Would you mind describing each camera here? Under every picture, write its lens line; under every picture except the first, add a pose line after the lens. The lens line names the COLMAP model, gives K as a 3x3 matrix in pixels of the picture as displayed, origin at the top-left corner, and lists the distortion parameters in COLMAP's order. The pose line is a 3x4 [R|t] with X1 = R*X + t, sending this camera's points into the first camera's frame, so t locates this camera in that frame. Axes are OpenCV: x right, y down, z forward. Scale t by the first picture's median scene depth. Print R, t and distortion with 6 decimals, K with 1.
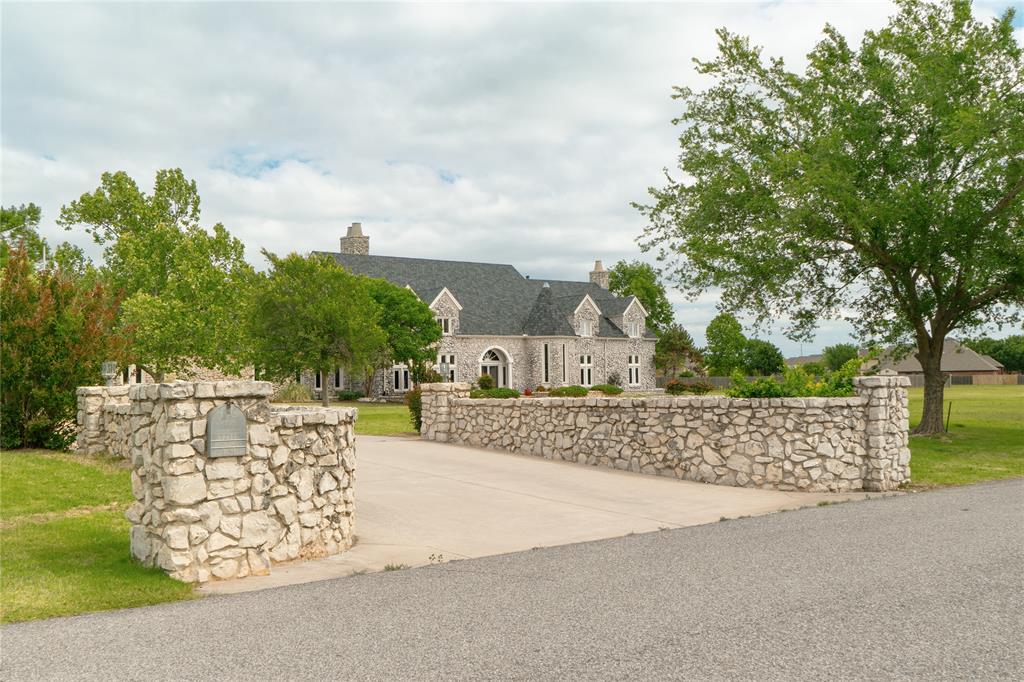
lens RADIAL K [[1001.8, 0, 512.0], [0, 1001.8, 341.0], [0, 0, 1]] dist [-0.013922, -0.012020]
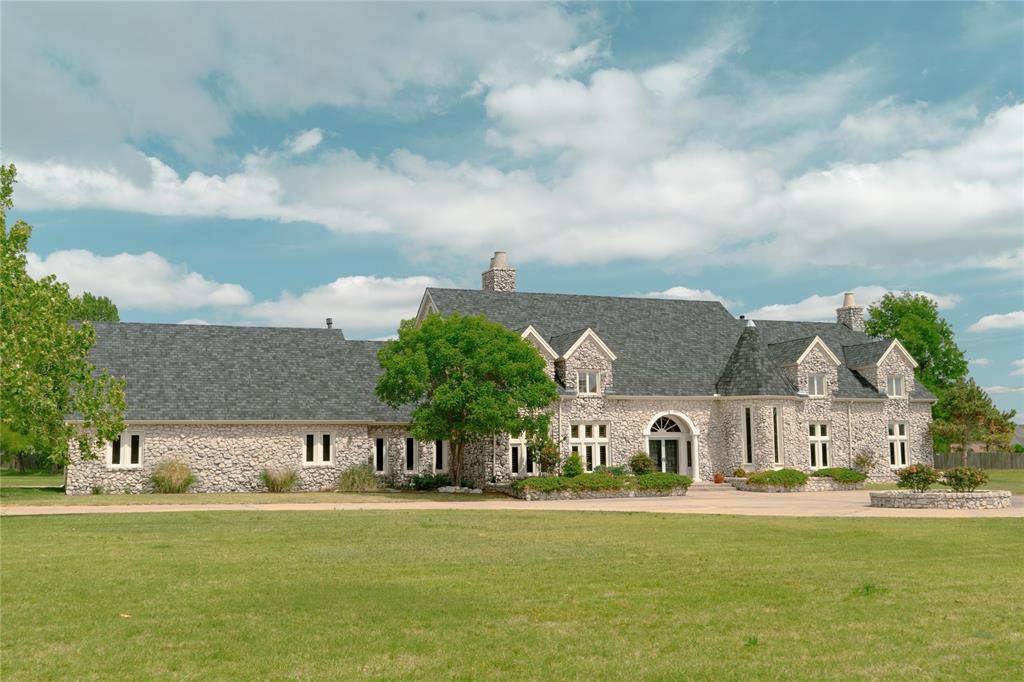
lens RADIAL K [[1001.8, 0, 512.0], [0, 1001.8, 341.0], [0, 0, 1]] dist [-0.013922, -0.012020]
pose [[0.951041, -0.031066, -0.307501, 0.091158], [0.008901, 0.997276, -0.073223, 0.006149], [0.308938, 0.066901, 0.948726, 0.288400]]
